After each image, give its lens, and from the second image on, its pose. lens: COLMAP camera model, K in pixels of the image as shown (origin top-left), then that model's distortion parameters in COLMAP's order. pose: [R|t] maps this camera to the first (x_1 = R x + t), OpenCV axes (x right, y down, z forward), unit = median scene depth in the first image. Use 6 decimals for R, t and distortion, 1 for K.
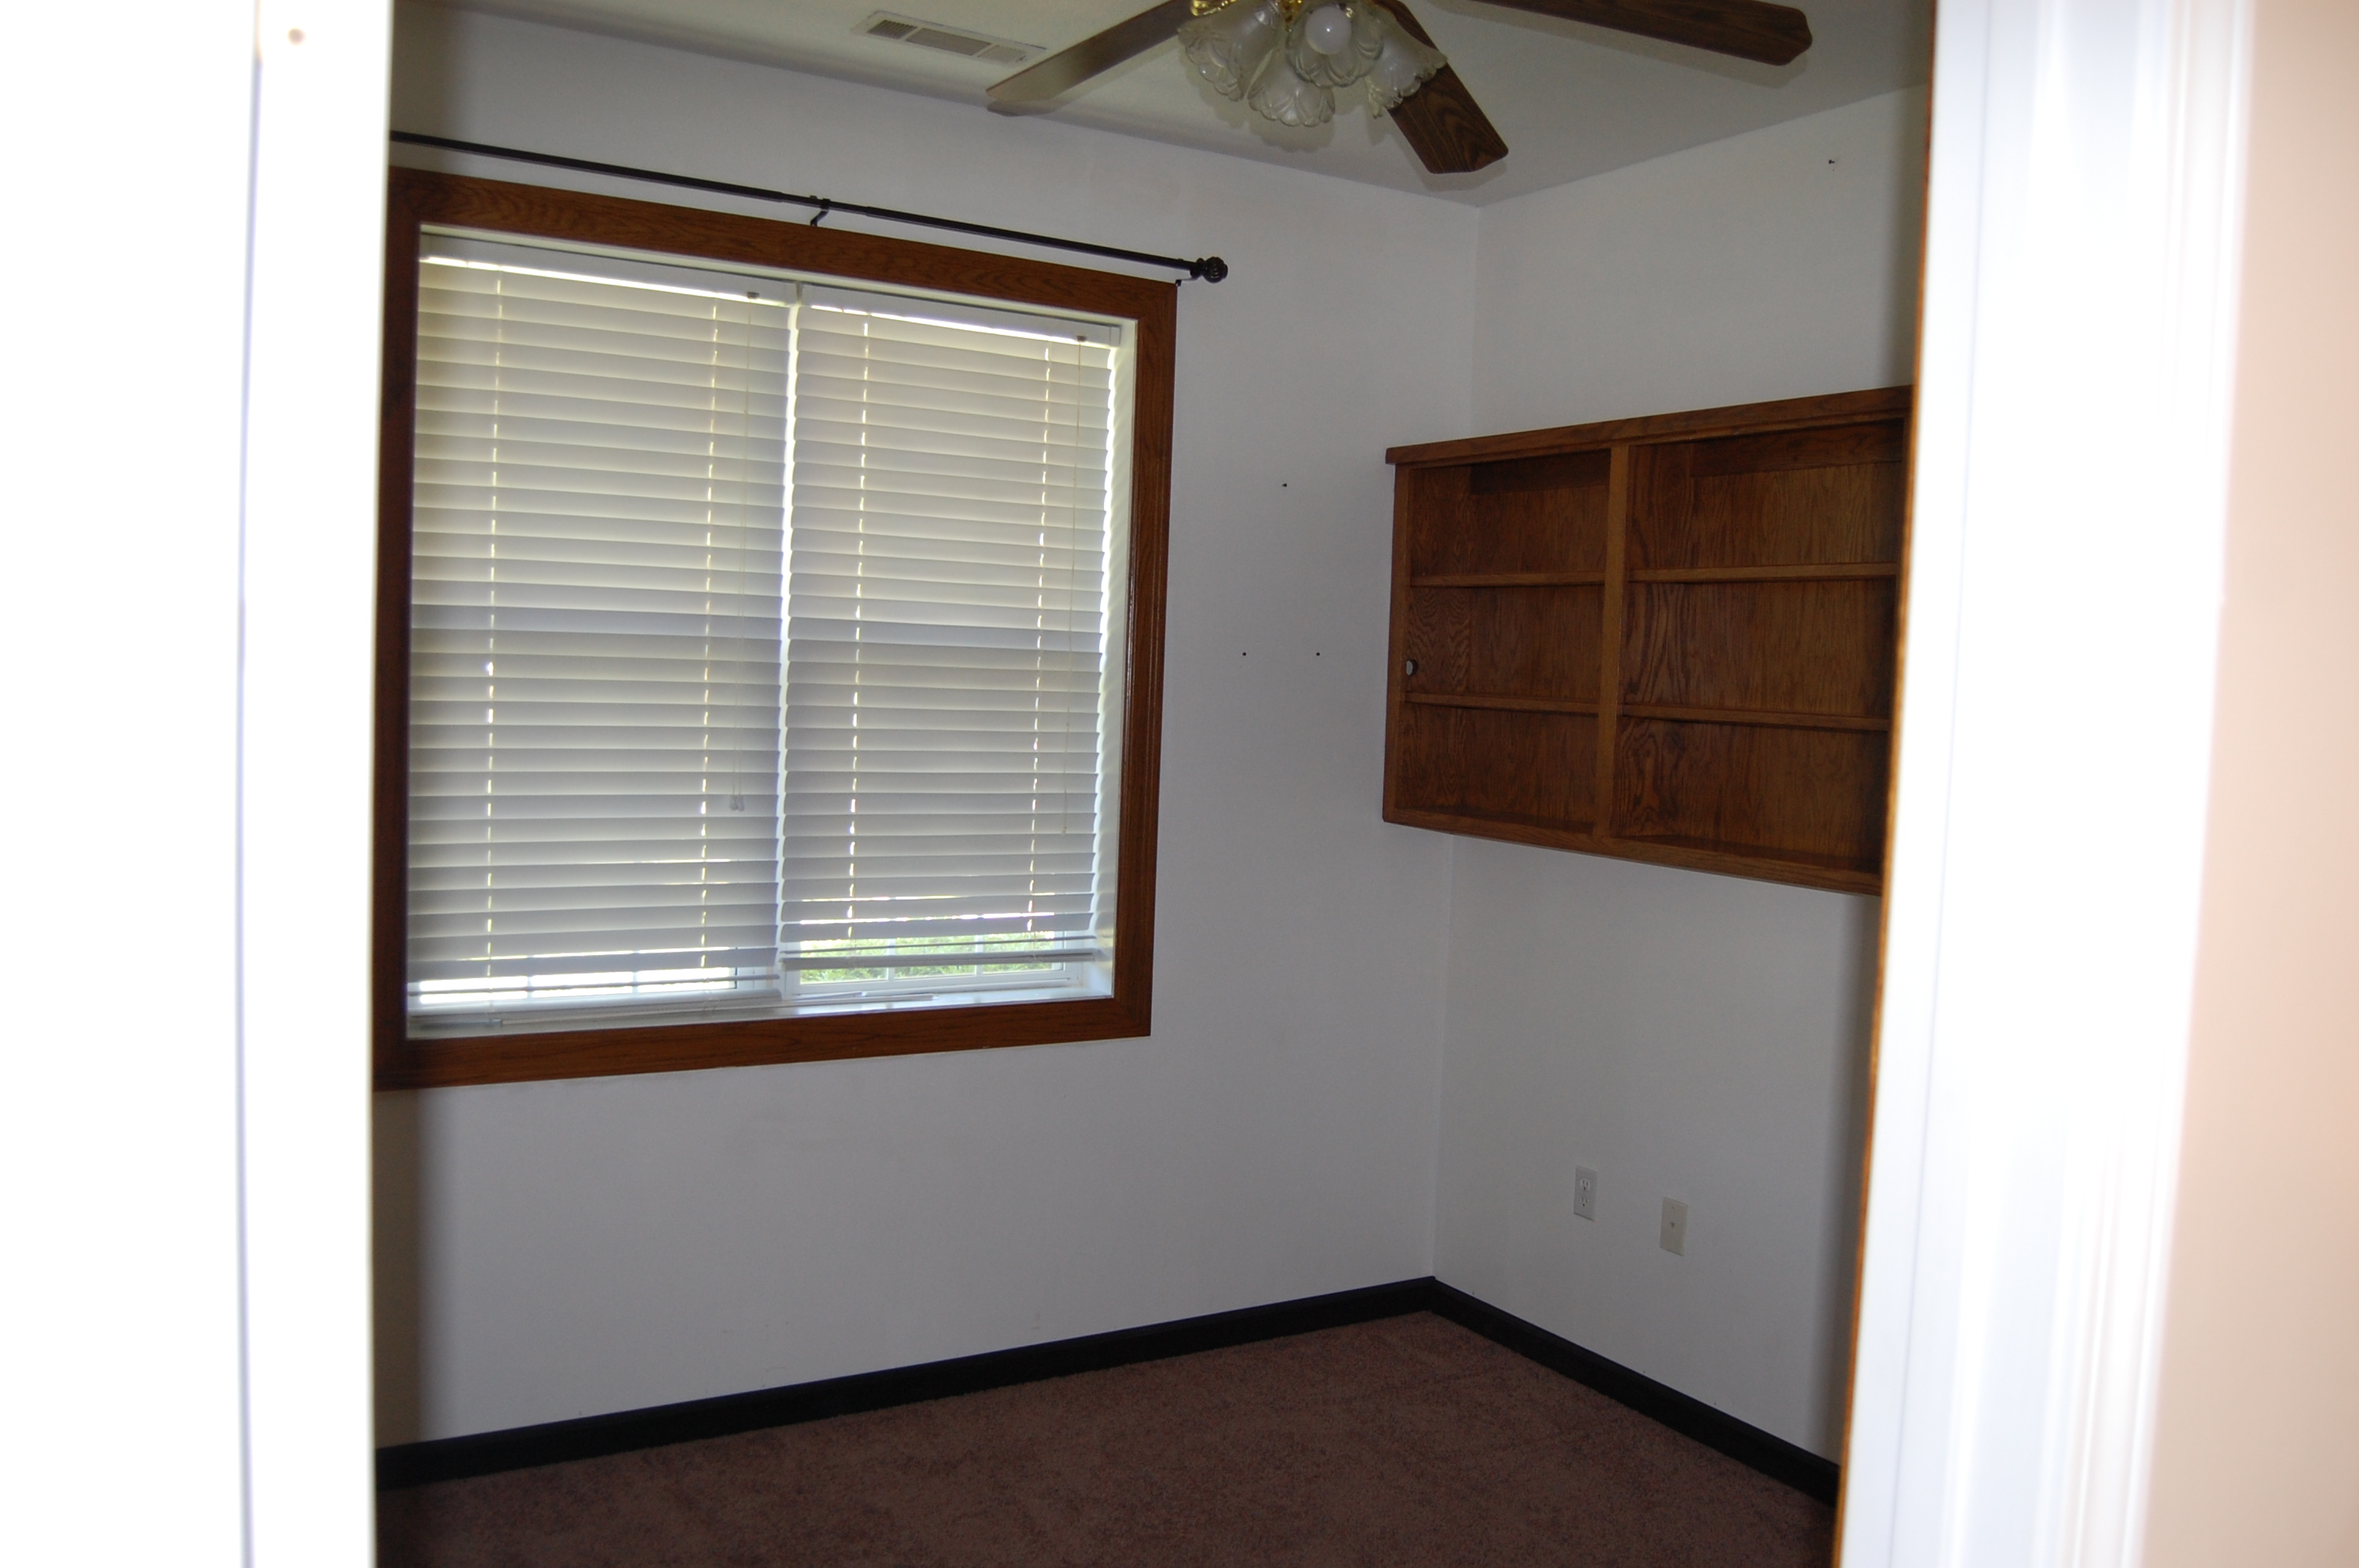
lens RADIAL K [[1966.9, 0, 1179.5], [0, 1966.9, 784.0], [0, 0, 1]] dist [-0.093168, 0.043206]
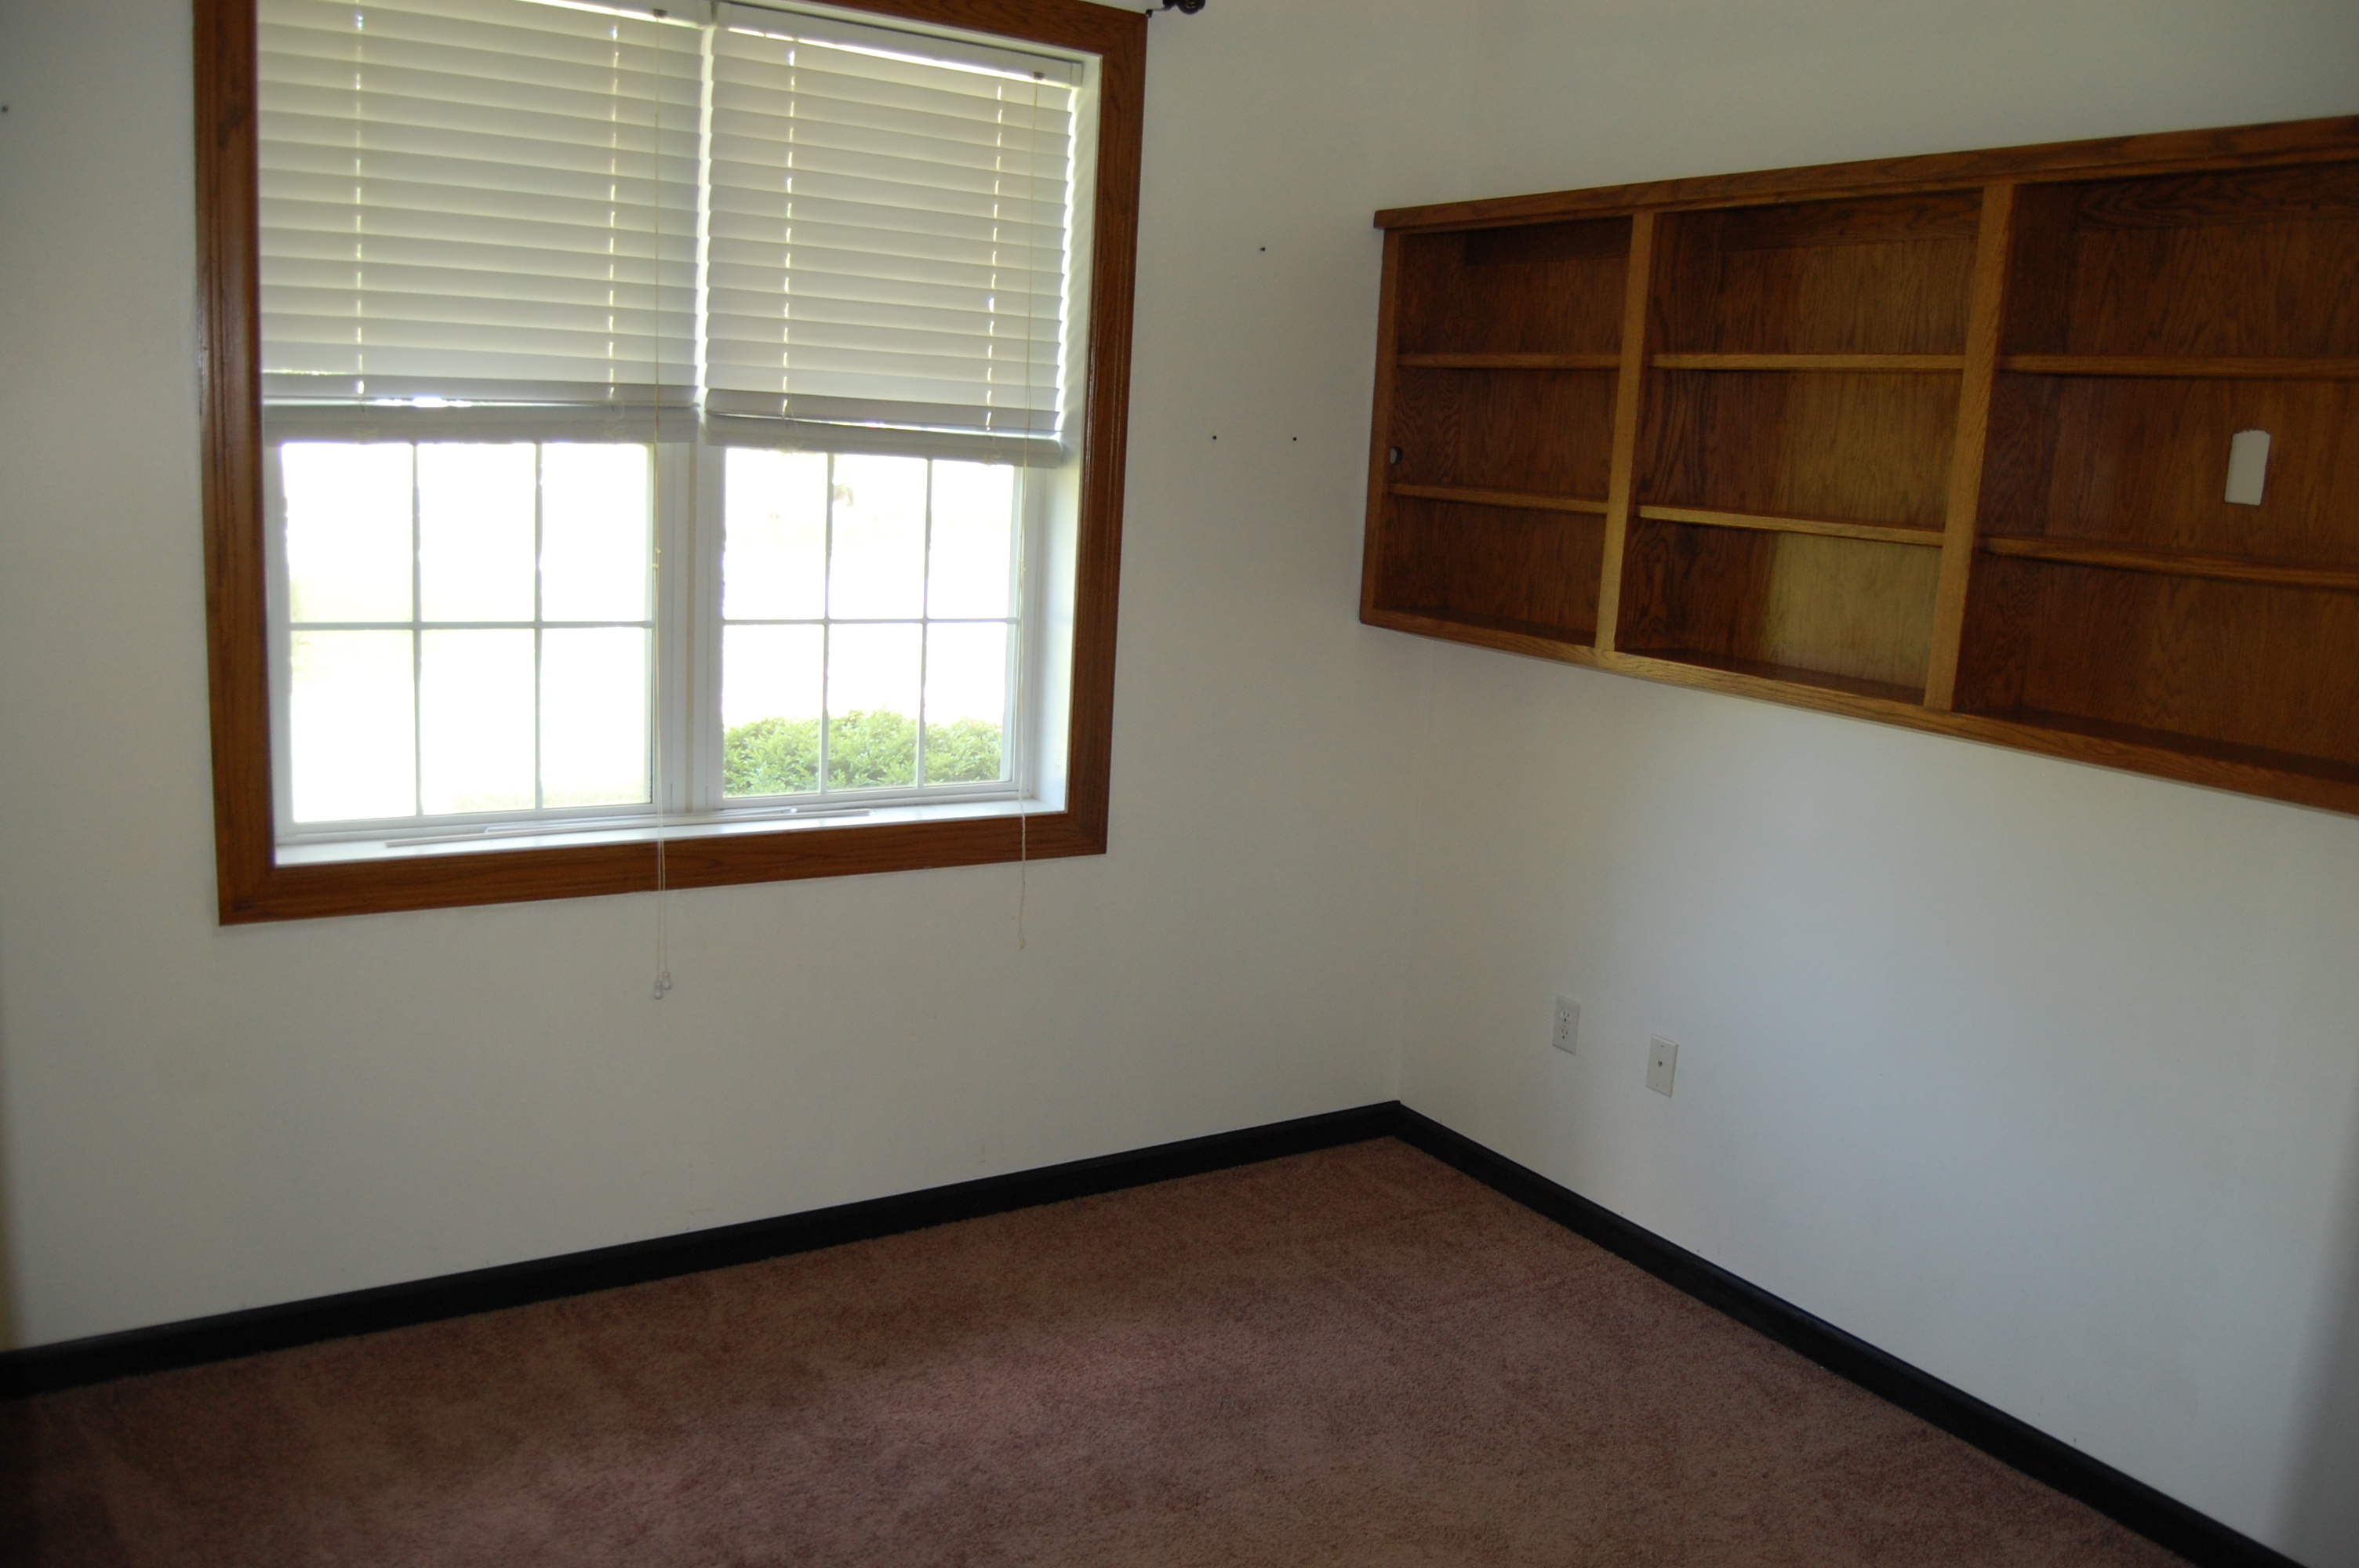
lens RADIAL K [[1837.5, 0, 1188.1], [0, 1837.5, 782.5], [0, 0, 1]] dist [-0.100828, 0.047065]
pose [[0.999271, 0.012499, 0.036083, -0.008324], [-0.016975, 0.991814, 0.126558, -0.015904], [-0.034206, -0.127078, 0.991303, 0.151673]]
